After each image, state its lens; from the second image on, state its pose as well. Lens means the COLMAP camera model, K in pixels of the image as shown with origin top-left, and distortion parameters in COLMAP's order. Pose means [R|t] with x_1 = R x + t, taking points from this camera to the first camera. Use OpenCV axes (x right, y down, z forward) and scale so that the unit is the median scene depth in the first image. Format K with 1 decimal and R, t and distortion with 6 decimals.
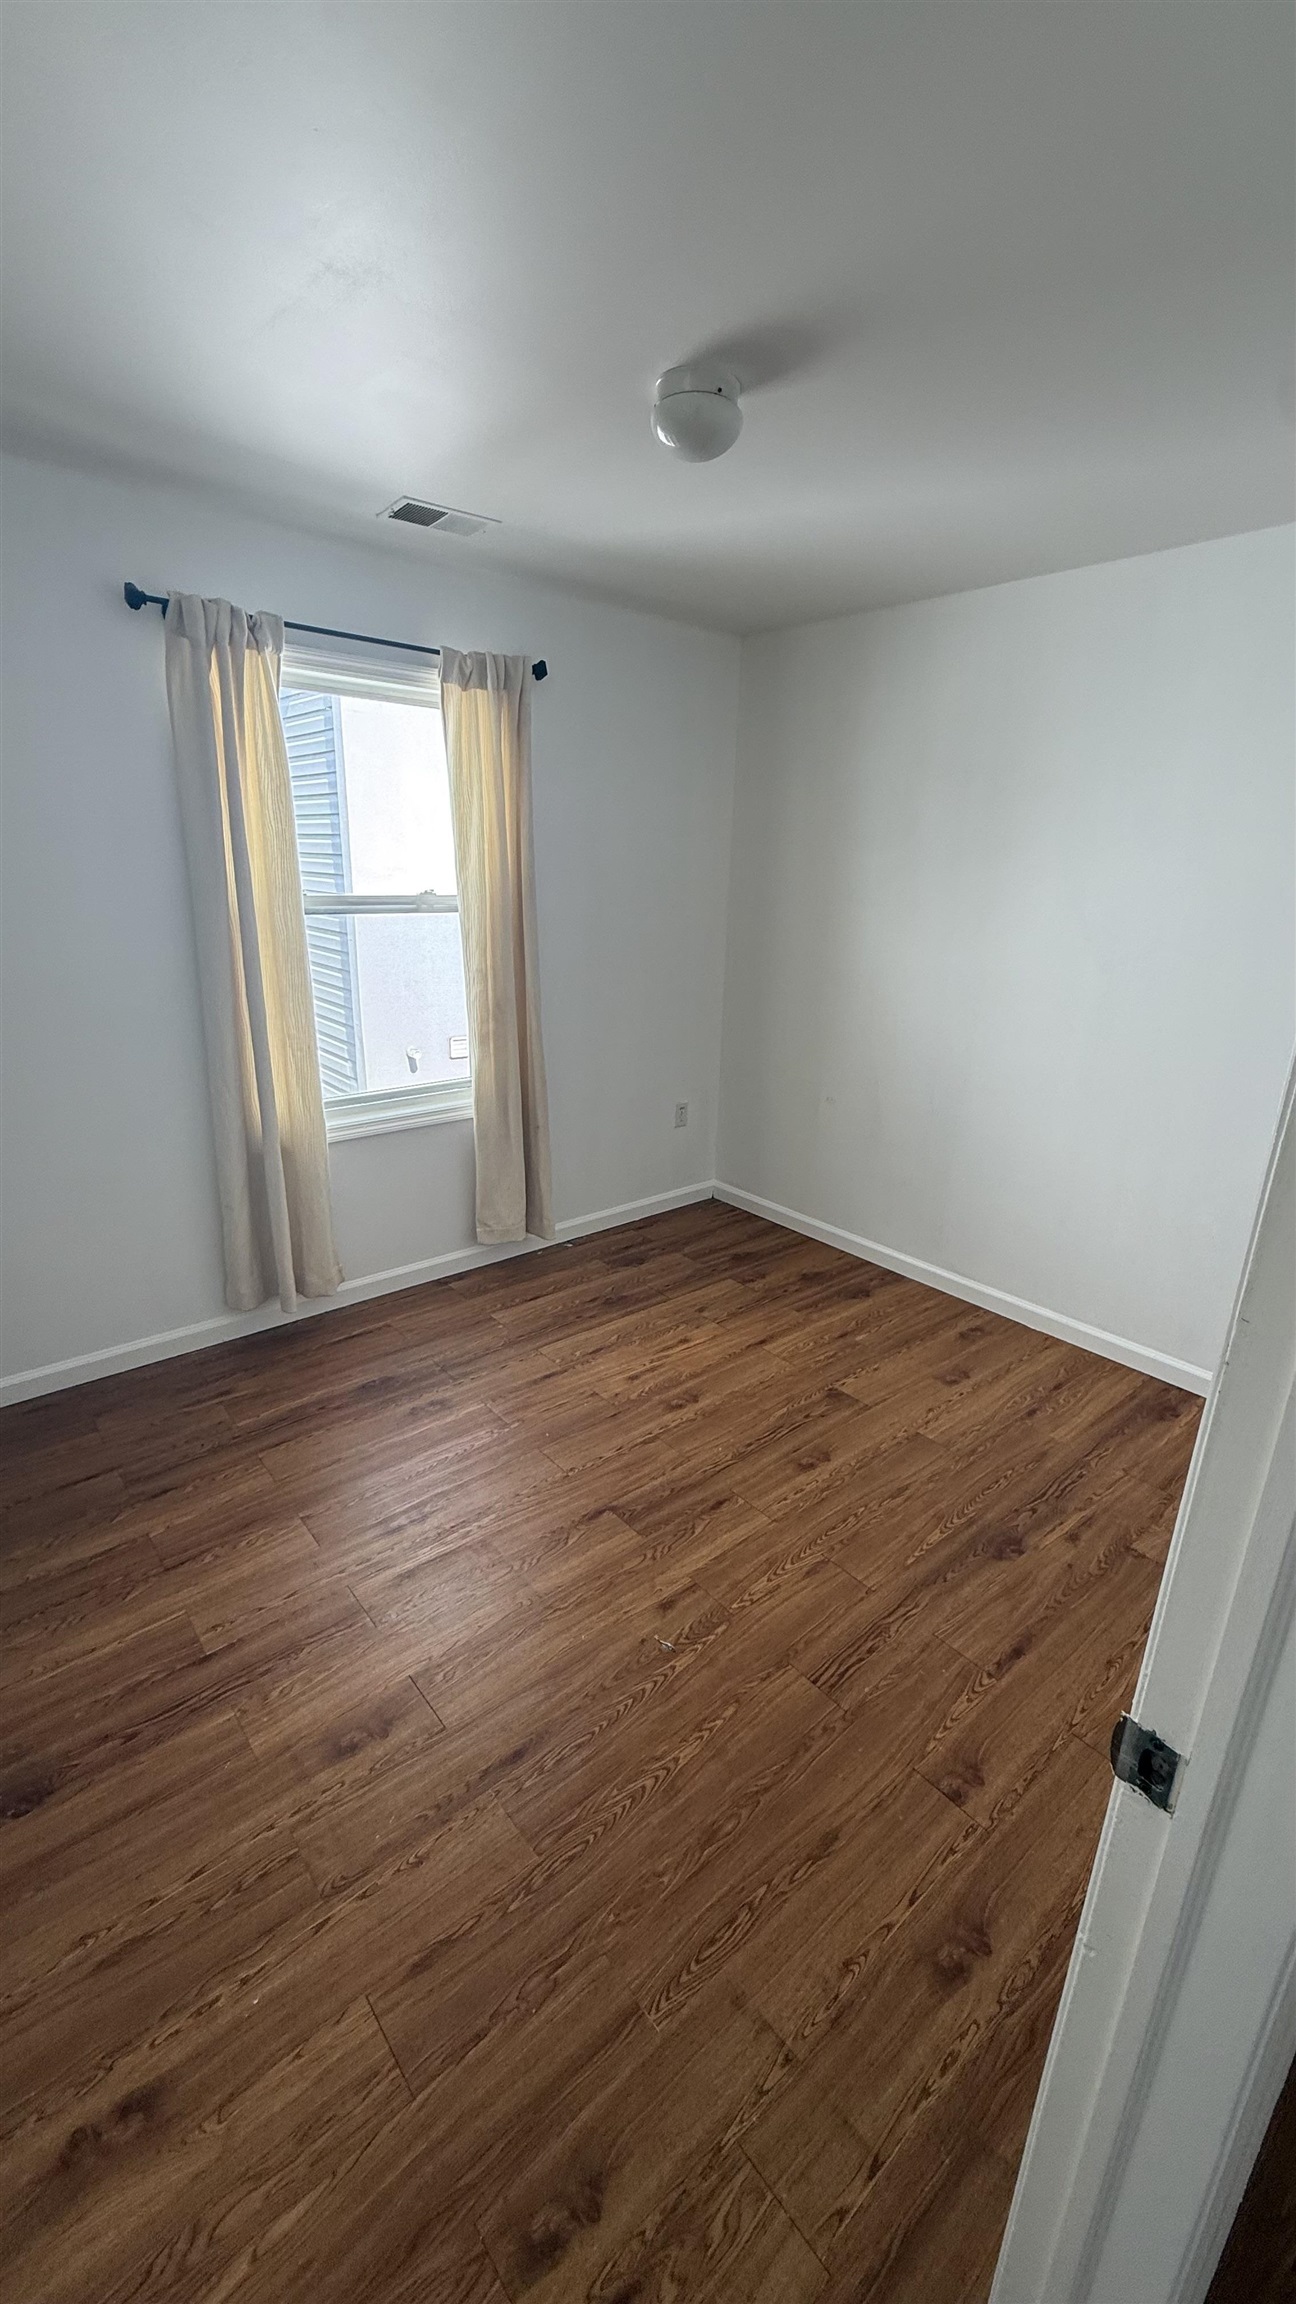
lens RADIAL K [[916.9, 0, 650.0], [0, 916.9, 1138.1], [0, 0, 1]] dist [0.002847, -0.000155]
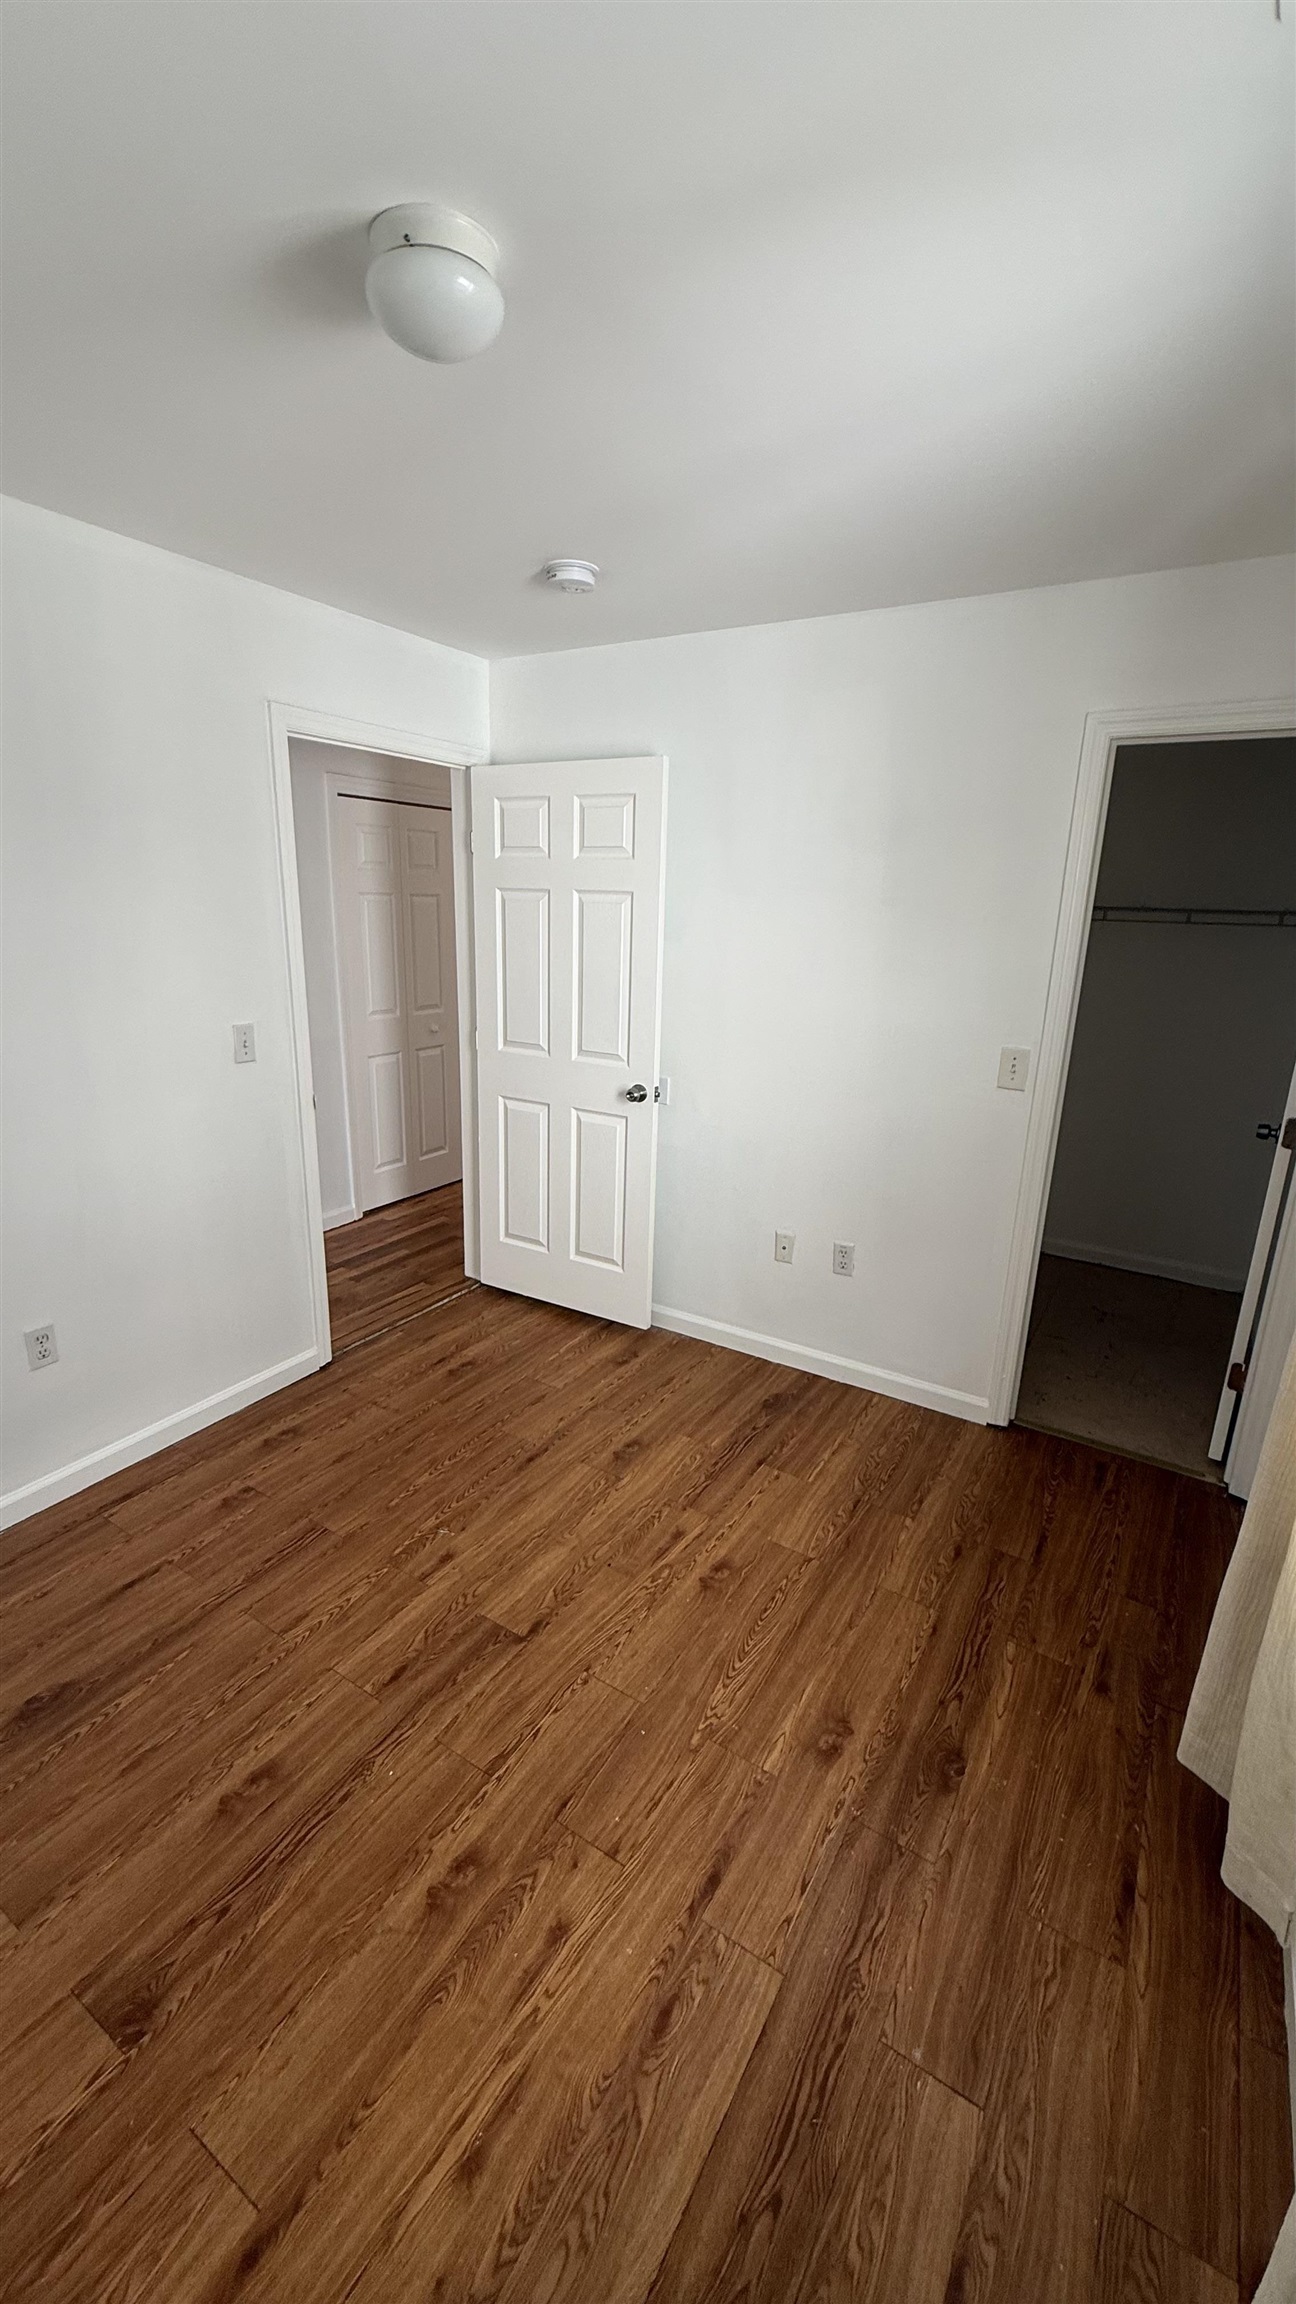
lens RADIAL K [[916.9, 0, 650.0], [0, 916.9, 1155.0], [0, 0, 1]] dist [0.002847, -0.000155]
pose [[-0.952193, 0.031150, -0.303904, 0.093649], [-0.138886, 0.841902, 0.521451, -0.469284], [0.272101, 0.538731, -0.797327, 1.468518]]
